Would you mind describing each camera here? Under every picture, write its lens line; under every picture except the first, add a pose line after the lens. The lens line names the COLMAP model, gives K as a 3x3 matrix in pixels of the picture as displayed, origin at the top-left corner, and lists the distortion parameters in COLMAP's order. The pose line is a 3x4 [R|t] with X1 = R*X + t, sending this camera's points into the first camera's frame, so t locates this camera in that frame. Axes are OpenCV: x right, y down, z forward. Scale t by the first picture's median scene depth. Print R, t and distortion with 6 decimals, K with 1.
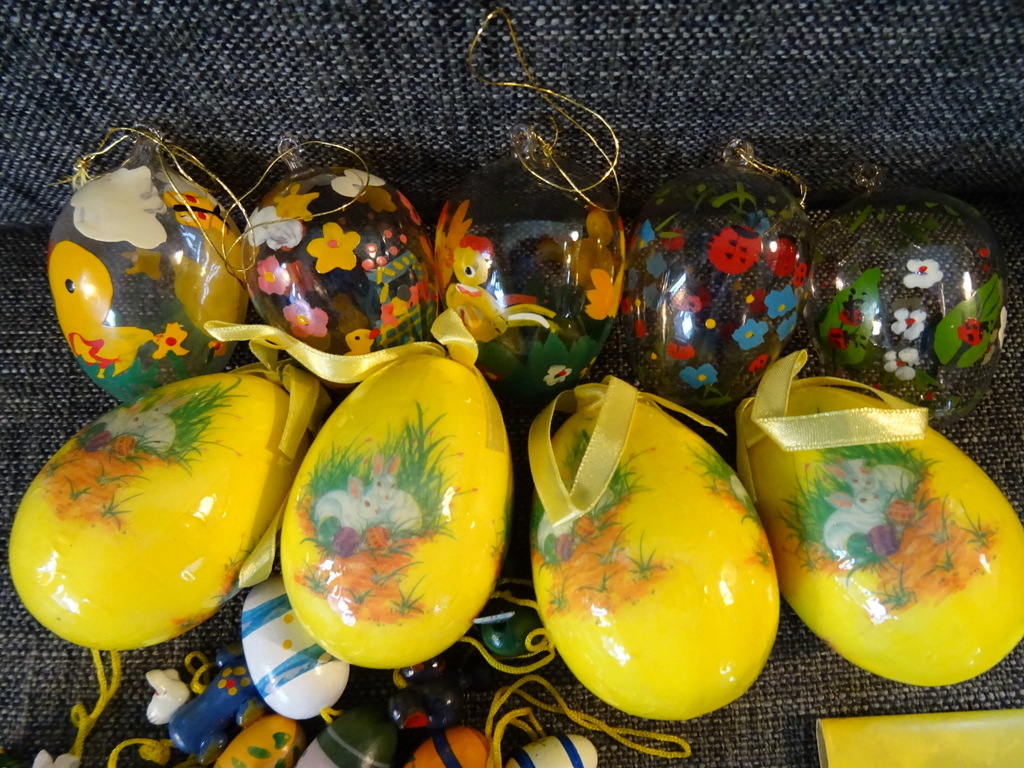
lens RADIAL K [[769.9, 0, 523.1], [0, 769.9, 392.8], [0, 0, 1]] dist [0.008456, -0.025092]
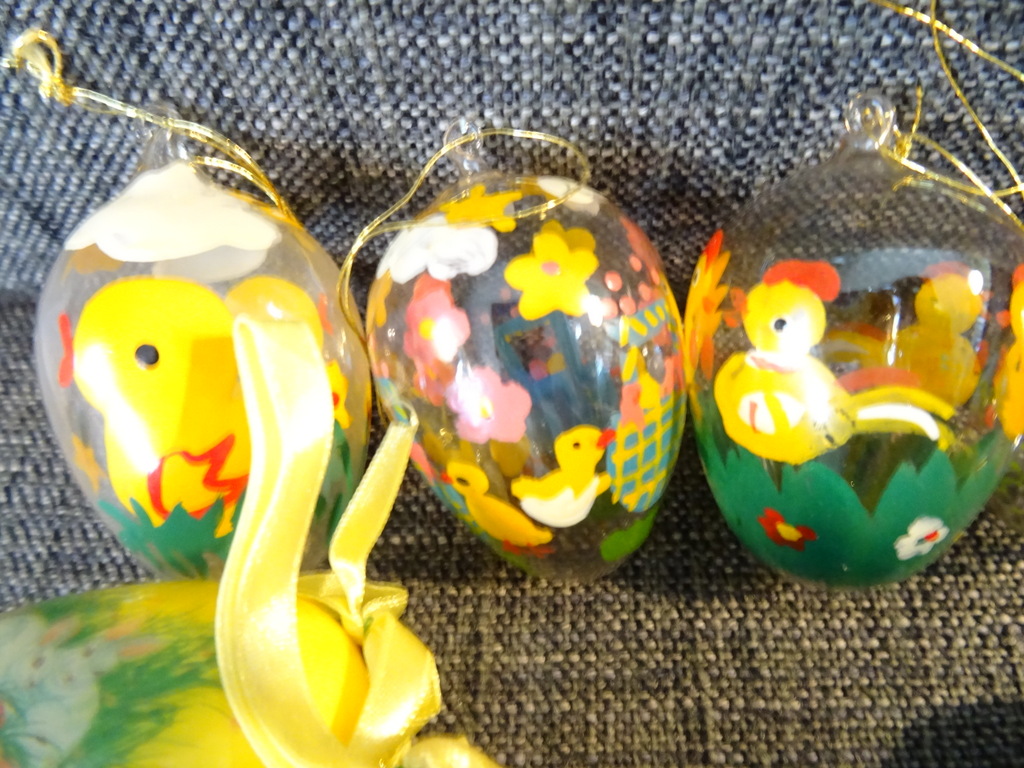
lens RADIAL K [[769.9, 0, 529.9], [0, 769.9, 382.2], [0, 0, 1]] dist [0.008456, -0.025092]
pose [[0.998563, 0.039463, -0.036248, -0.236344], [-0.047653, 0.963362, -0.263936, 0.032433], [0.024504, 0.265285, 0.963859, 0.480907]]
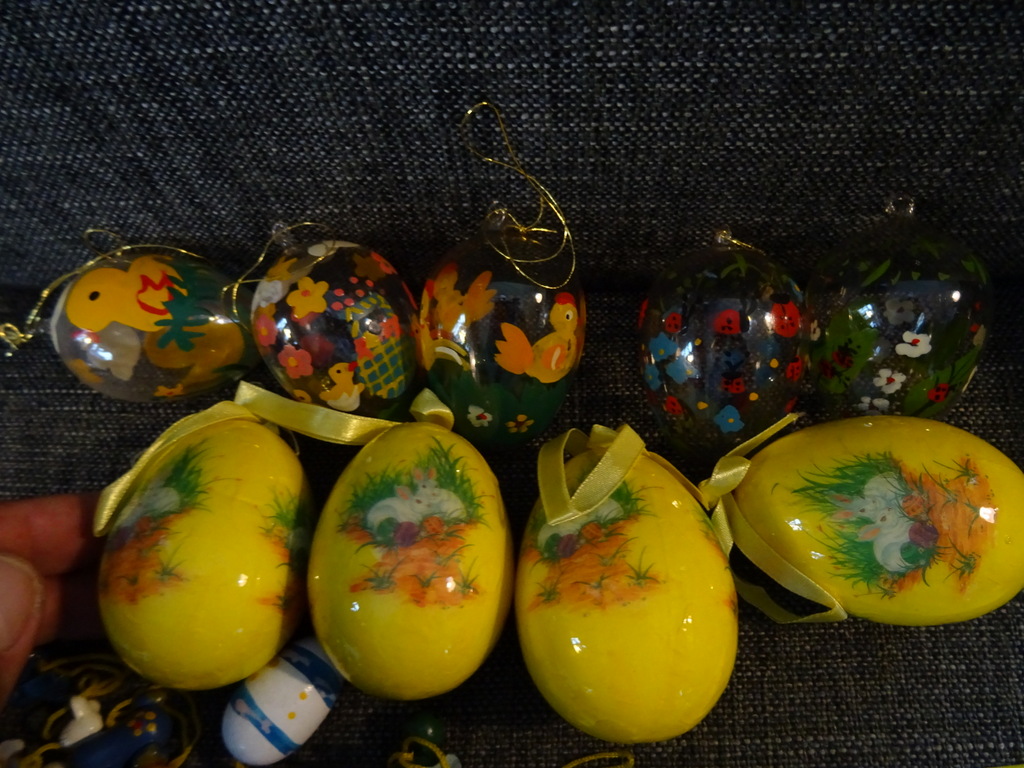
lens RADIAL K [[769.9, 0, 521.0], [0, 769.9, 383.9], [0, 0, 1]] dist [0.008456, -0.025092]
pose [[0.997885, 0.029153, -0.058106, 0.085297], [-0.037869, 0.987182, -0.155042, 0.113037], [0.052841, 0.156915, 0.986198, -0.127399]]
